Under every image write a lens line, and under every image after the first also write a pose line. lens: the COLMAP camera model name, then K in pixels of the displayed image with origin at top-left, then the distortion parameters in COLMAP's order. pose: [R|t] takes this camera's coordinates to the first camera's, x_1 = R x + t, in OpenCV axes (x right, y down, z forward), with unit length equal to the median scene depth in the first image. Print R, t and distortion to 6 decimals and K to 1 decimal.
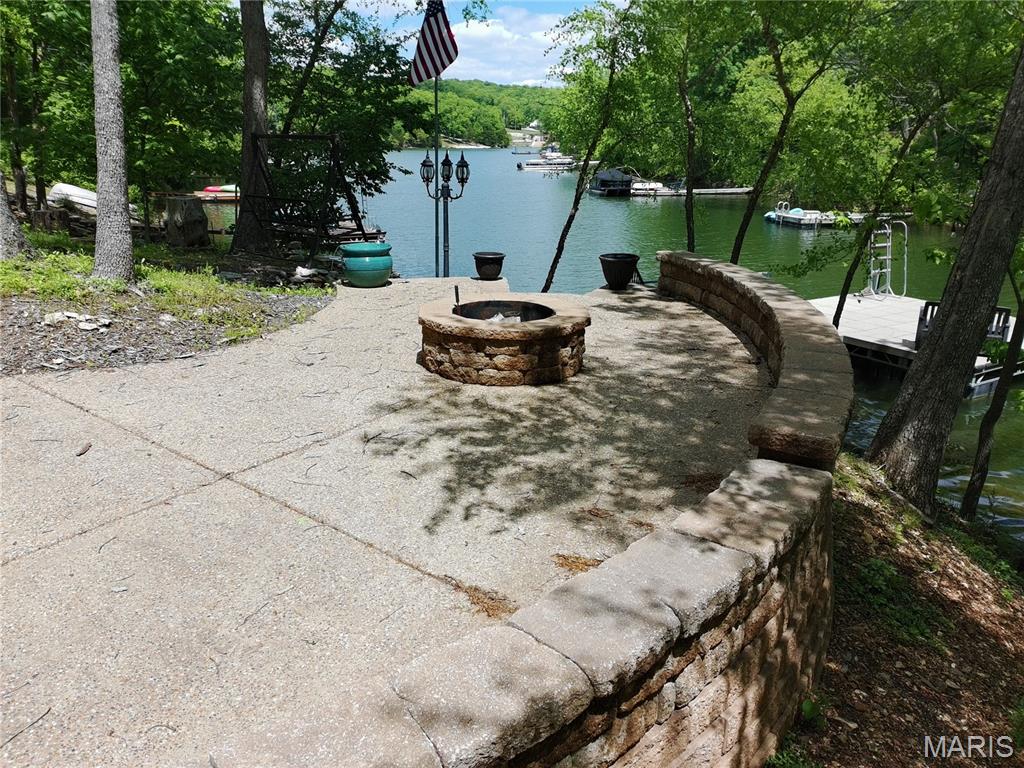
lens RADIAL K [[746.3, 0, 506.6], [0, 746.3, 392.5], [0, 0, 1]] dist [0.062960, -0.064401]
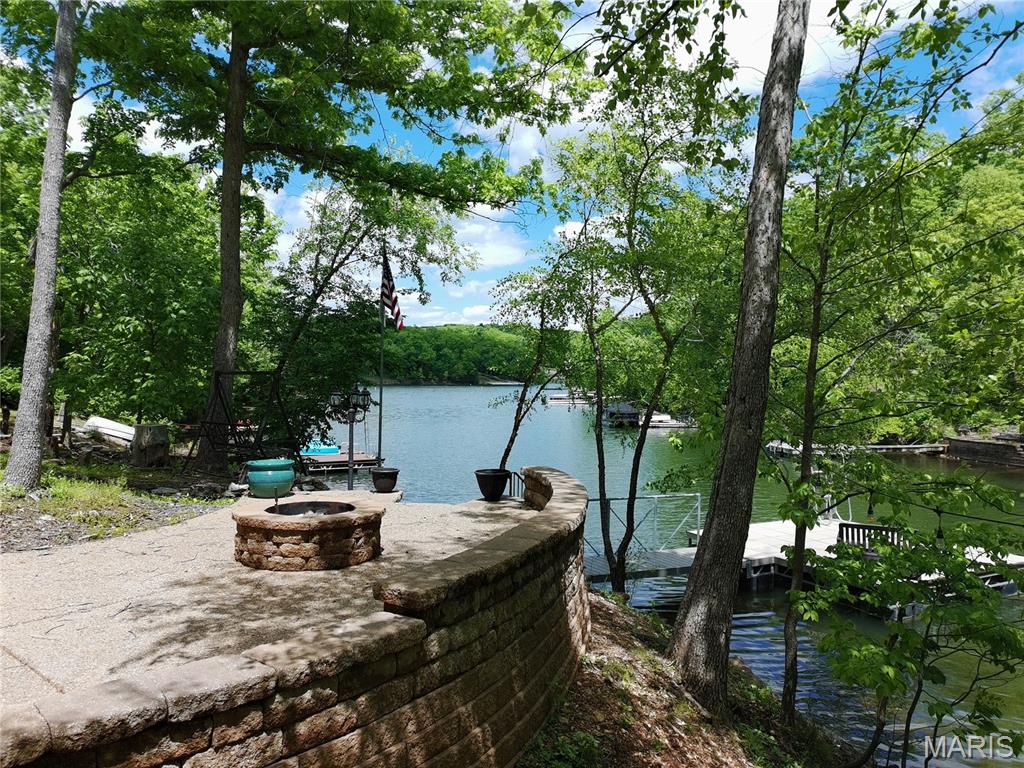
lens RADIAL K [[746.3, 0, 513.7], [0, 746.3, 374.4], [0, 0, 1]] dist [0.062960, -0.064401]
pose [[0.999141, -0.002665, -0.041346, 0.311246], [-0.010807, 0.946622, -0.322164, 0.058748], [0.039998, 0.322334, 0.945781, -0.152880]]
